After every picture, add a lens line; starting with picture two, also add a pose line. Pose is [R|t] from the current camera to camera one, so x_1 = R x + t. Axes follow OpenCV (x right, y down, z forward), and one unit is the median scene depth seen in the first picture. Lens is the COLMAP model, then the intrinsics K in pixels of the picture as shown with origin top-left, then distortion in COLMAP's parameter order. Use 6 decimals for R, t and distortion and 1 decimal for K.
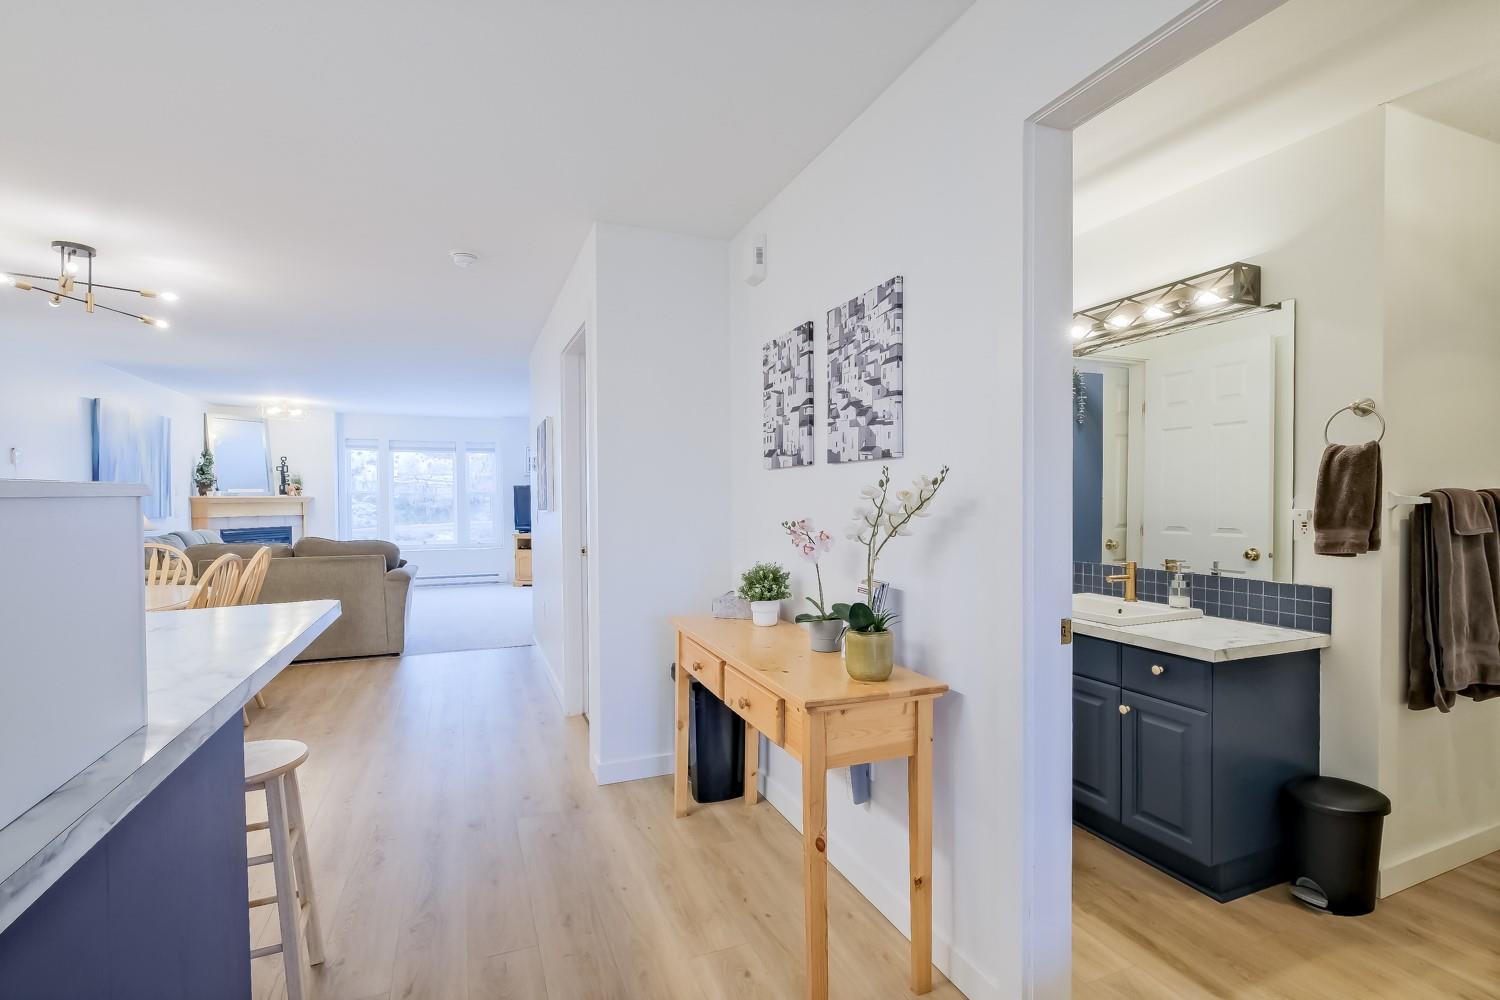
lens RADIAL K [[687.3, 0, 745.4], [0, 687.3, 507.2], [0, 0, 1]] dist [-0.001298, 0.000085]
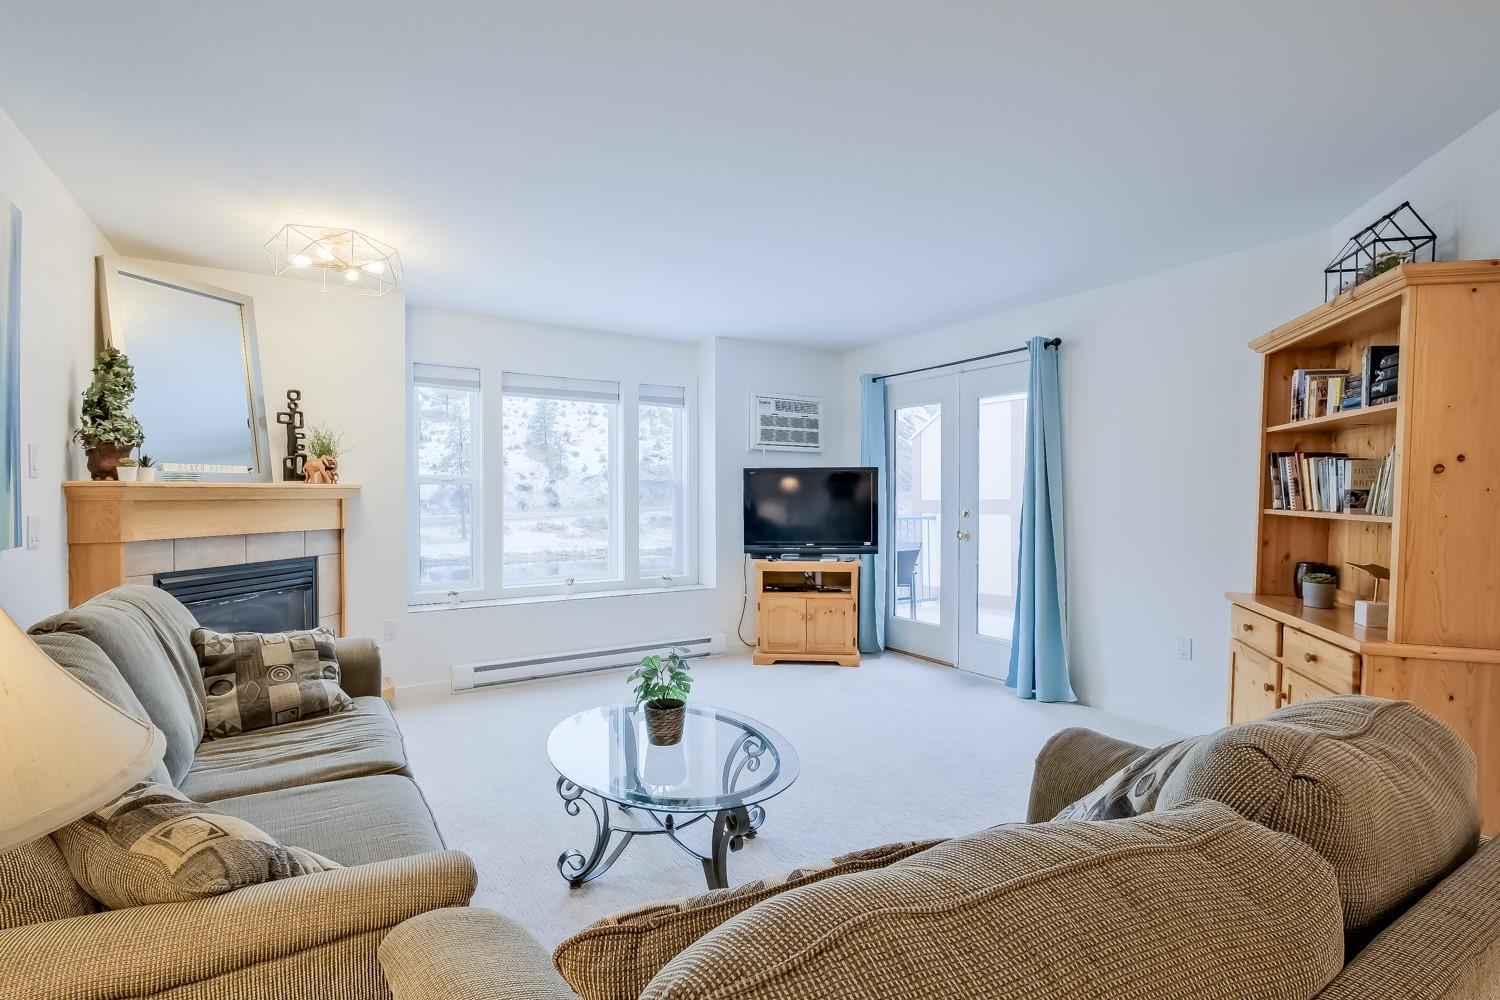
lens RADIAL K [[709.2, 0, 758.4], [0, 709.2, 505.6], [0, 0, 1]] dist [0.000475, 0.000254]
pose [[0.984484, 0.003654, 0.175434, -0.760950], [-0.003833, 0.999992, 0.000680, -0.007027], [-0.175430, -0.001341, 0.984491, 0.848772]]
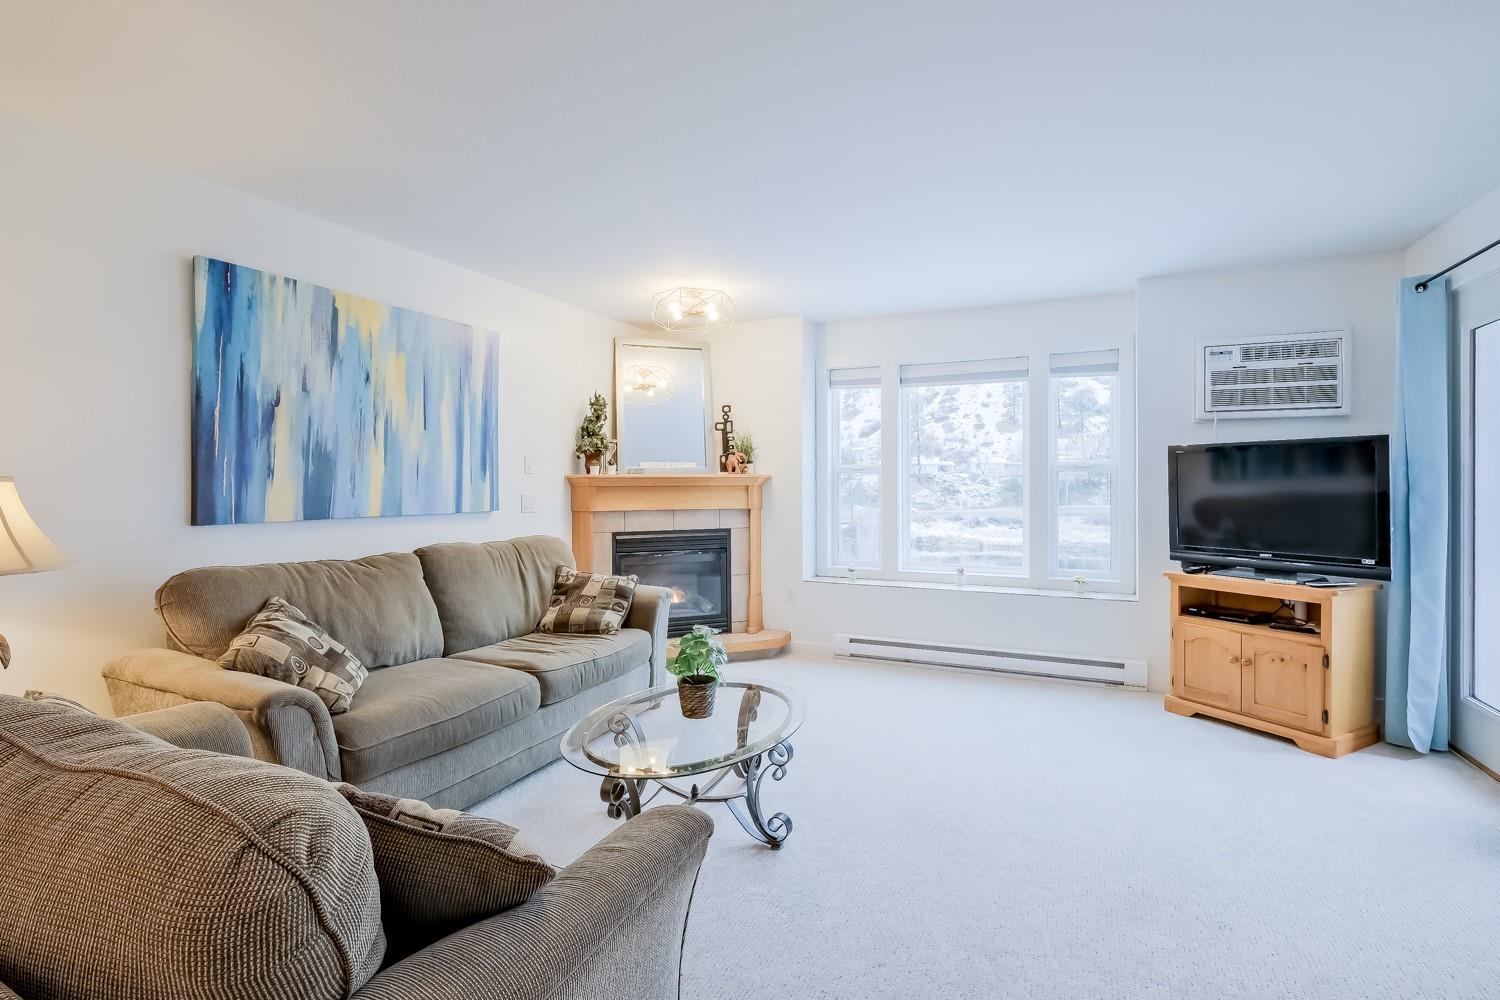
lens RADIAL K [[706.8, 0, 752.6], [0, 706.8, 484.6], [0, 0, 1]] dist [-0.001342, -0.000174]
pose [[0.682069, 0.007503, -0.731249, -0.370321], [-0.012430, 0.999922, -0.001335, -0.011795], [0.731182, 0.009999, 0.682109, 1.001790]]
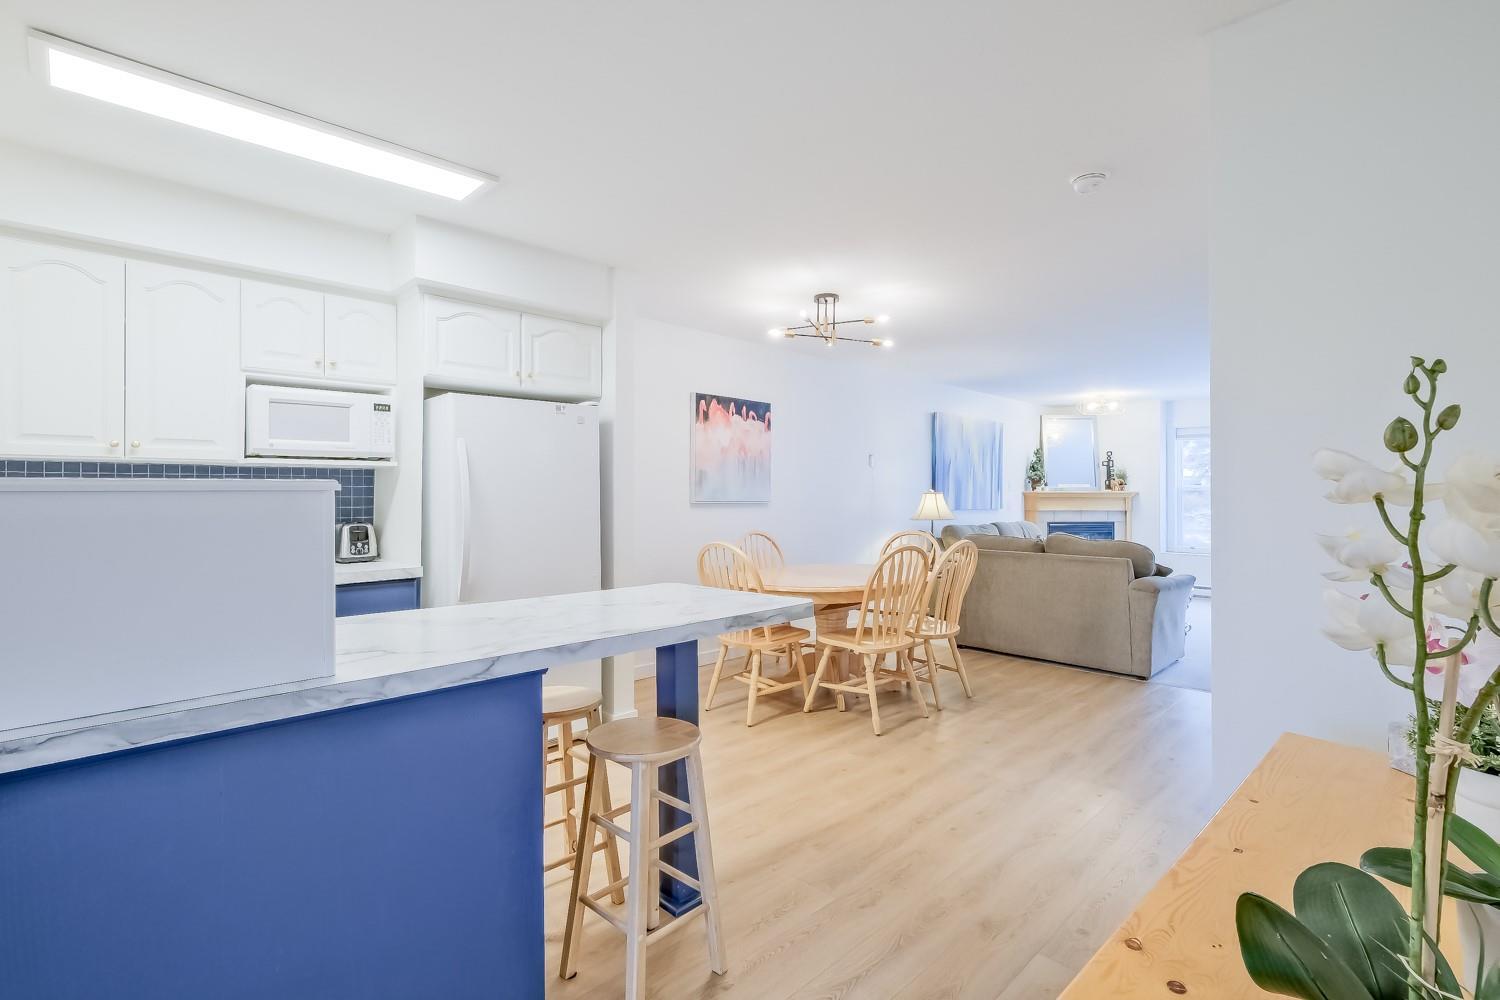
lens RADIAL K [[696.9, 0, 750.2], [0, 696.9, 487.8], [0, 0, 1]] dist [0.001576, 0.000072]
pose [[0.381220, -0.001932, -0.924482, 0.102640], [-0.017768, 0.999798, -0.009416, -0.003419], [0.924313, 0.020016, 0.381109, 0.219768]]
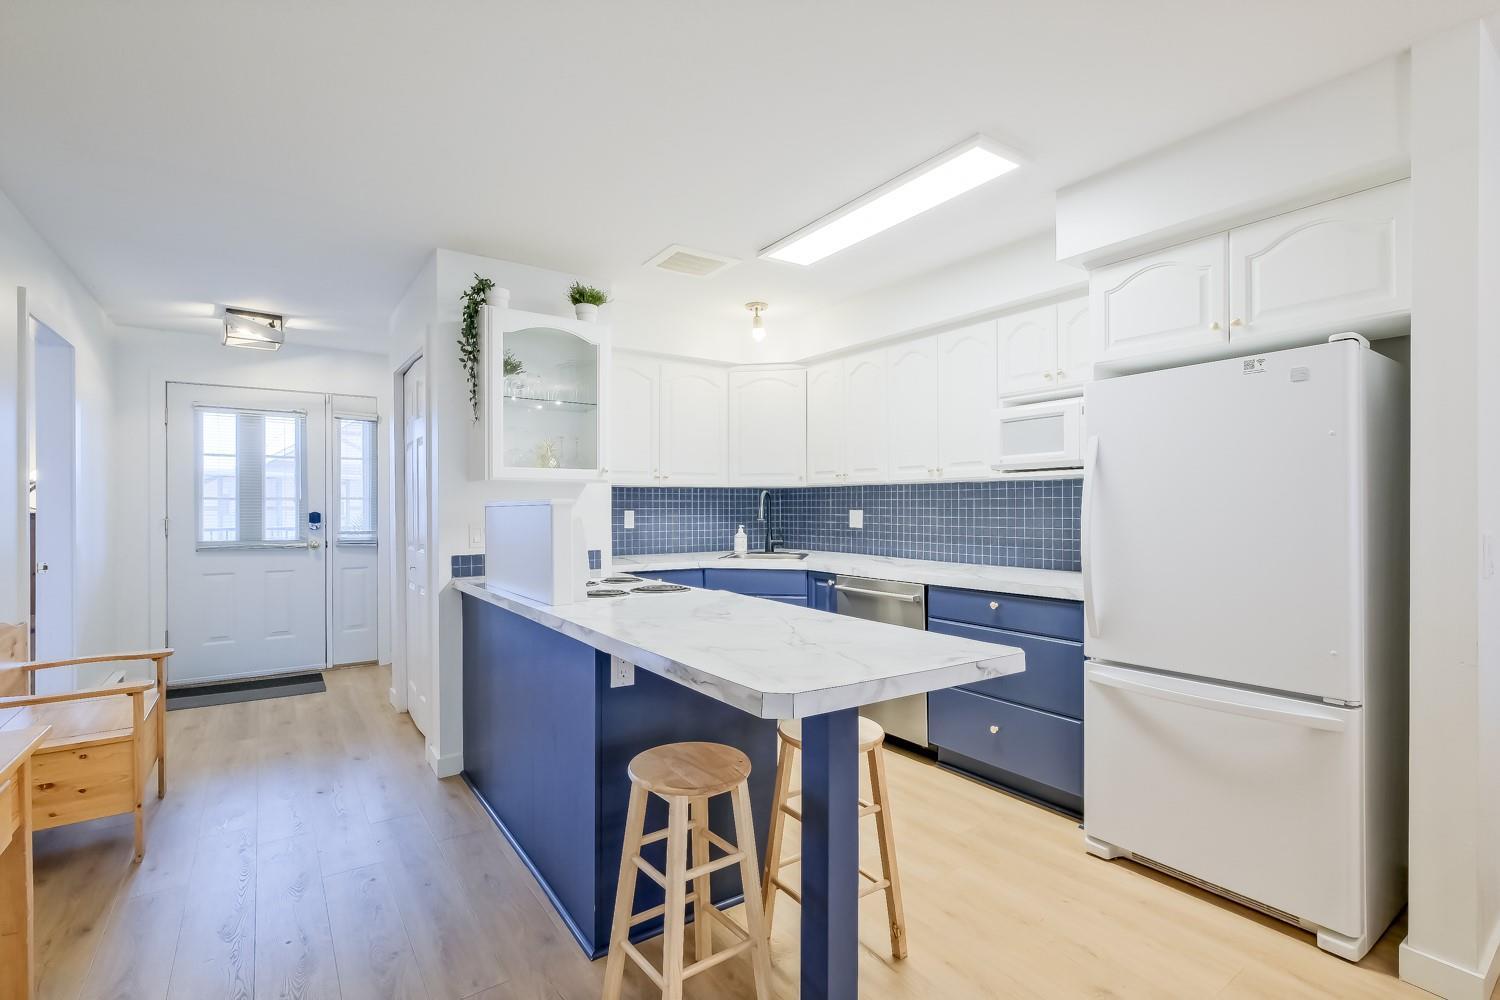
lens RADIAL K [[687.3, 0, 745.4], [0, 687.3, 507.2], [0, 0, 1]] dist [-0.001298, 0.000085]
pose [[-0.976413, 0.009702, -0.215695, -0.183816], [0.005544, 0.999787, 0.019874, -0.008359], [0.215842, 0.018209, -0.976259, 0.605011]]
